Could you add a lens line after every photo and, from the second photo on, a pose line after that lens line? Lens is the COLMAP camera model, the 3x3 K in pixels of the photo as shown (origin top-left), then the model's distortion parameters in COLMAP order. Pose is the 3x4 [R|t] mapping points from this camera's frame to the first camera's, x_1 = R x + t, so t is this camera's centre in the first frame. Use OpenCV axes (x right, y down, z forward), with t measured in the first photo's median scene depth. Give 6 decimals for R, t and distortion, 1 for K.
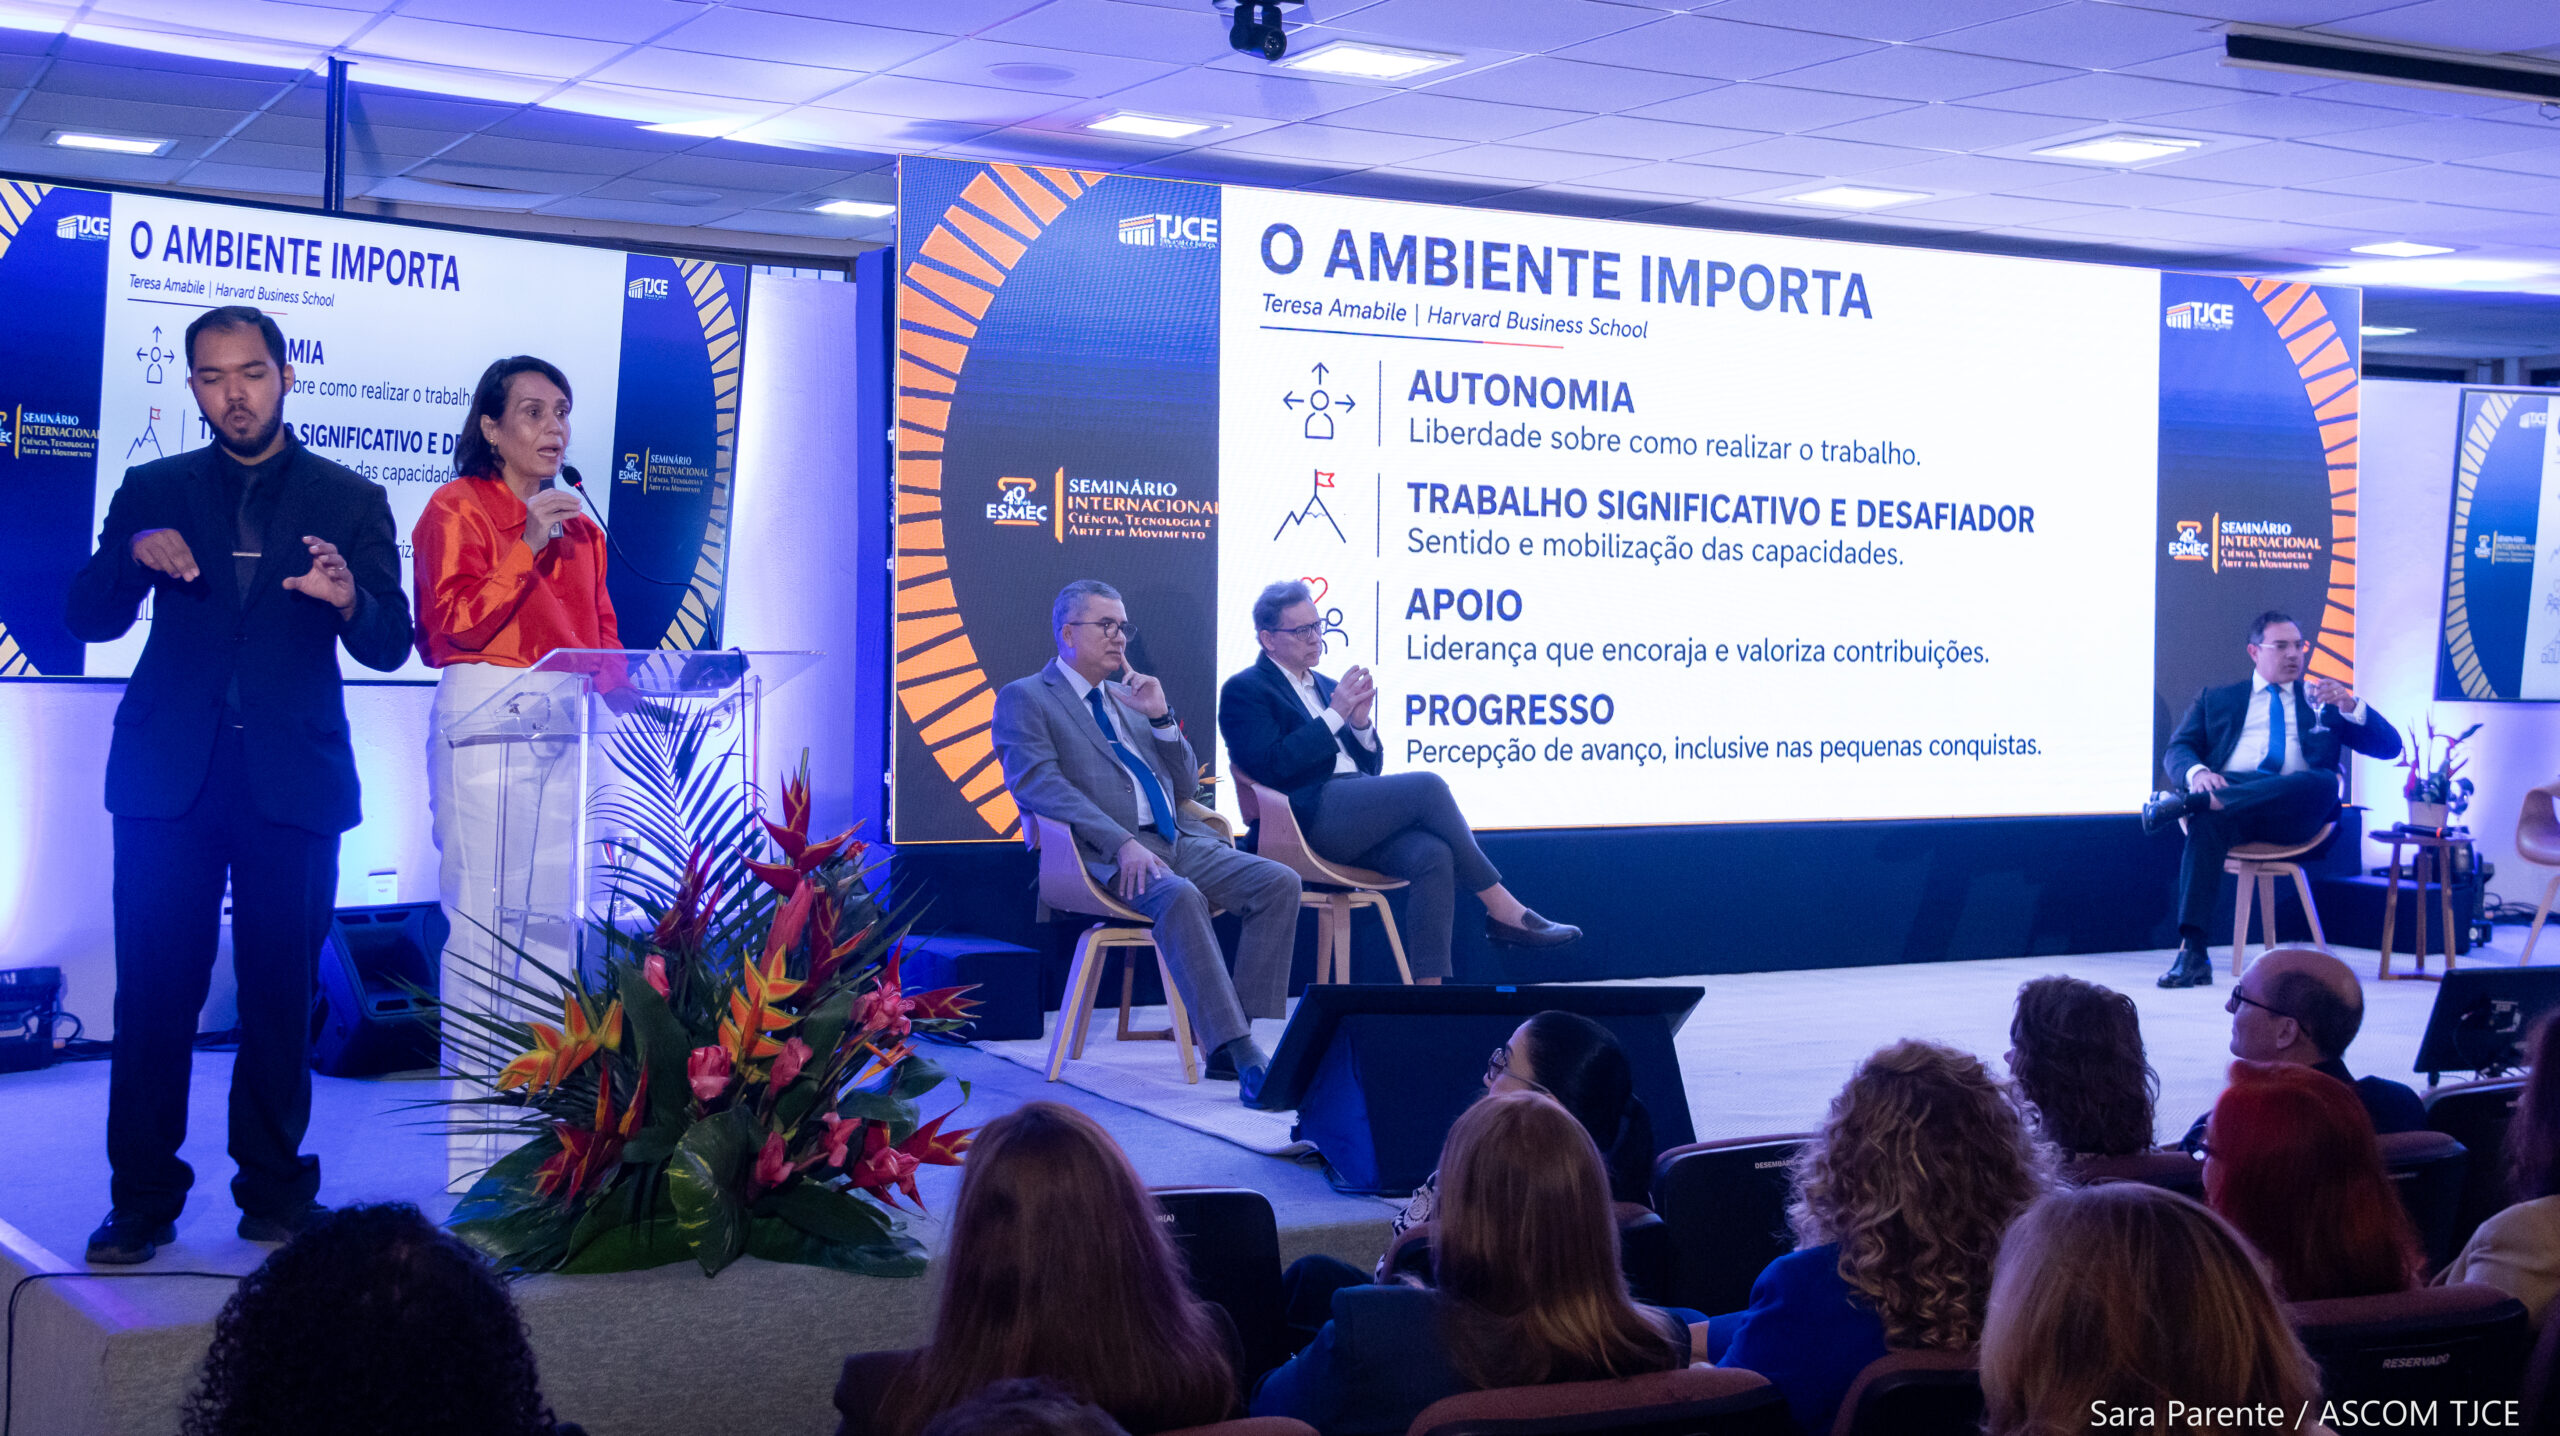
lens RADIAL K [[2972.5, 0, 1290.4], [0, 2972.5, 732.2], [0, 0, 1]] dist [0.013184, 0.024611]
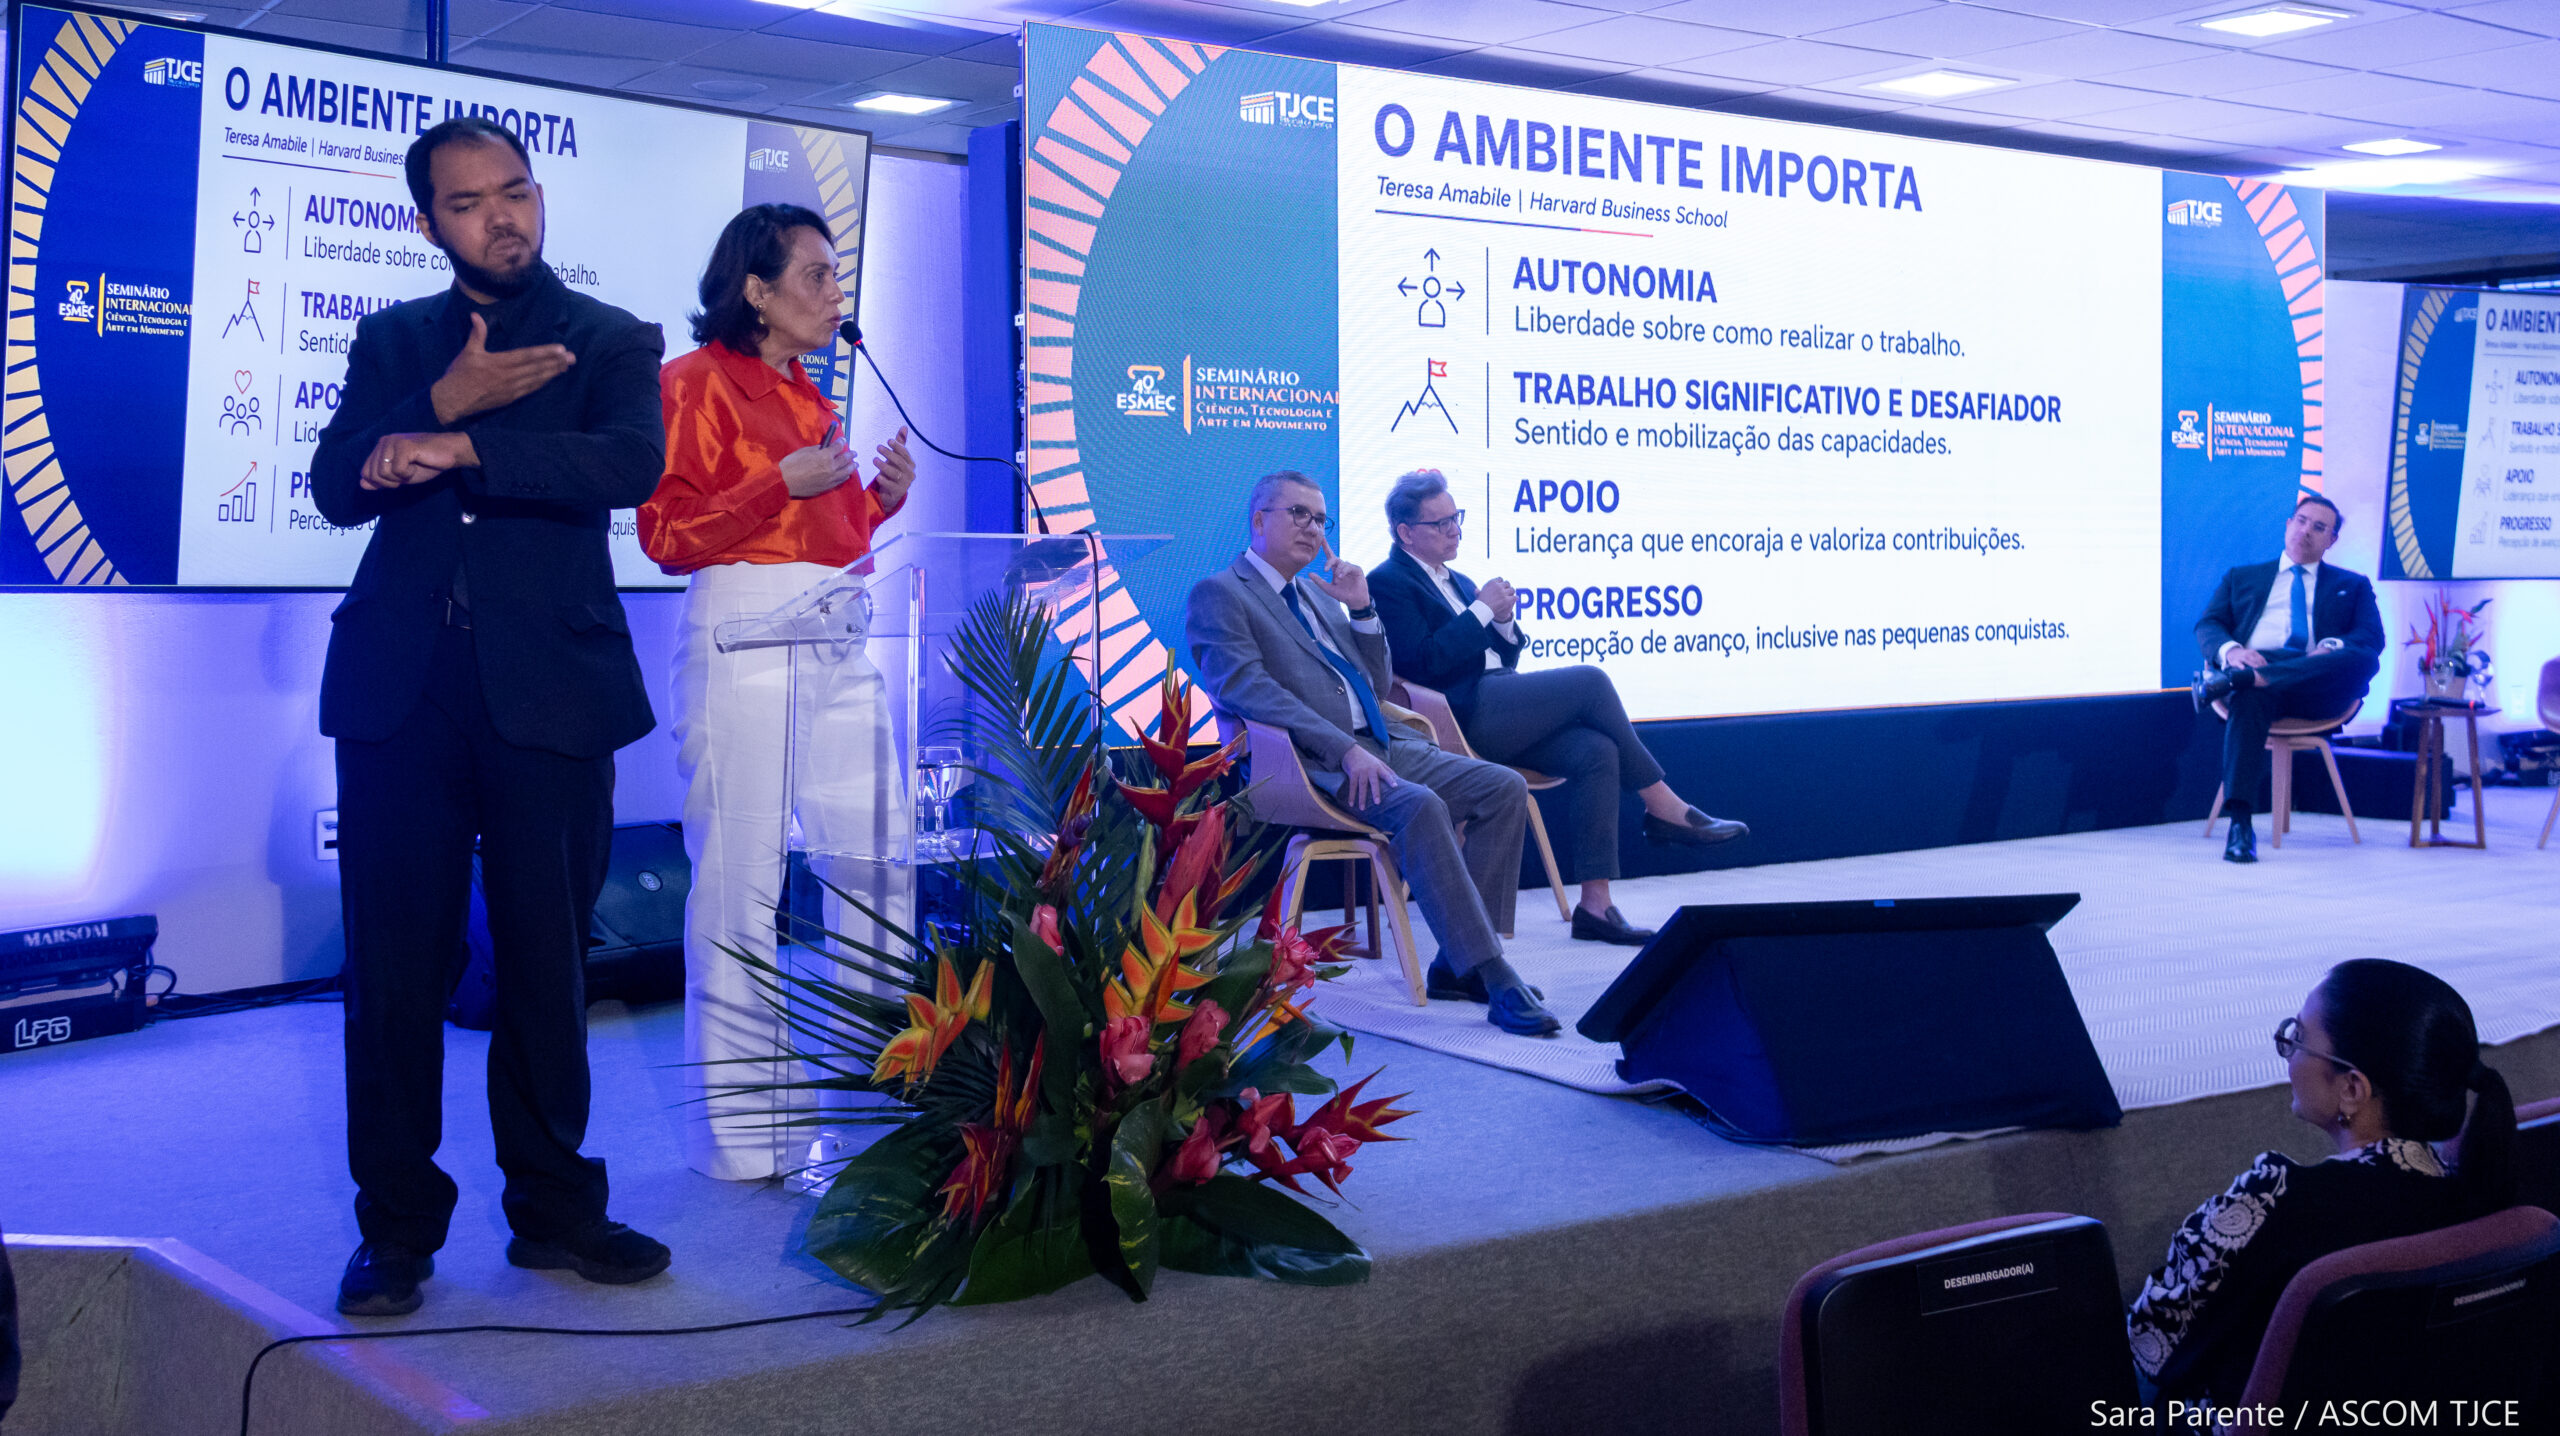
lens RADIAL K [[2561.6, 0, 1292.0], [0, 2561.6, 645.0], [0, 0, 1]] dist [0.014449, -0.007223]
pose [[0.994097, -0.020204, 0.106596, -0.124440], [0.019895, 0.999794, 0.003961, 0.001213], [-0.106654, -0.001817, 0.994294, 0.166639]]
